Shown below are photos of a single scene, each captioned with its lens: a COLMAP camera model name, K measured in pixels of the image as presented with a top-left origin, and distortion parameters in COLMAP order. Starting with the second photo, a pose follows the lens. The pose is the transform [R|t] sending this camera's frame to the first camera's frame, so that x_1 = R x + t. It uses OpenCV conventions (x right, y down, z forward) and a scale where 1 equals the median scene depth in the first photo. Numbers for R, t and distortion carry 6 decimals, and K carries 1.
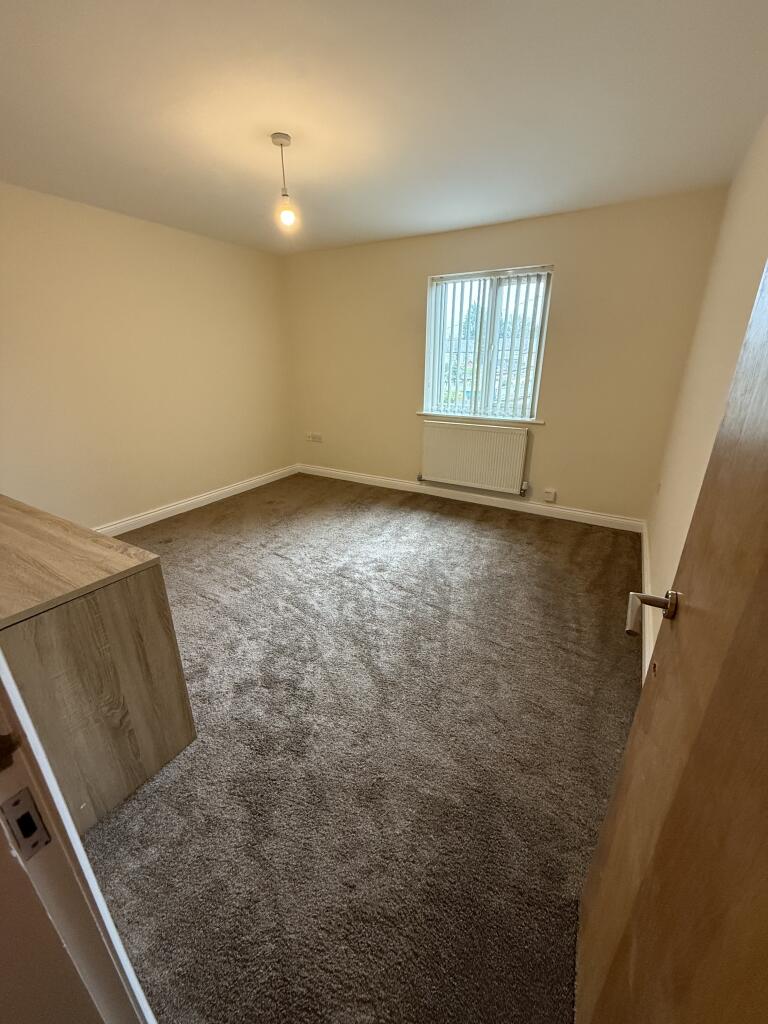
lens RADIAL K [[406.8, 0, 381.5], [0, 406.8, 513.1], [0, 0, 1]] dist [-0.001564, 0.000120]
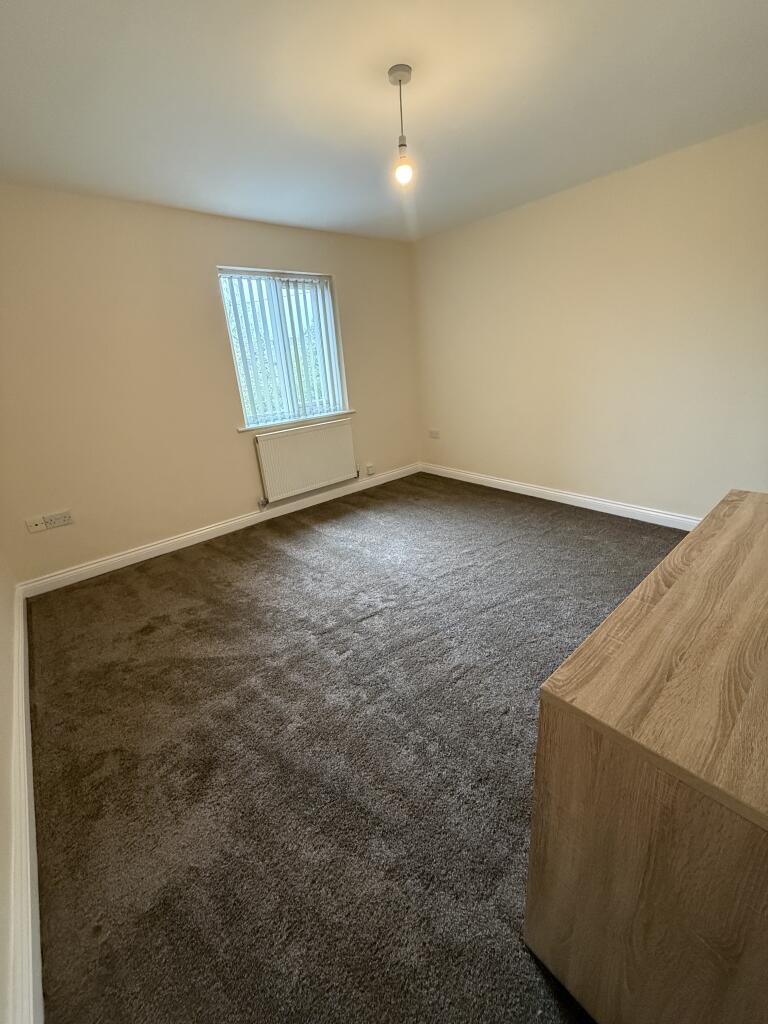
lens RADIAL K [[406.8, 0, 387.6], [0, 406.8, 511.7], [0, 0, 1]] dist [-0.001564, 0.000120]
pose [[0.307758, -0.358454, 0.881360, -0.782507], [0.407472, 0.886729, 0.218354, -0.202210], [-0.859797, 0.291929, 0.418958, 0.570909]]
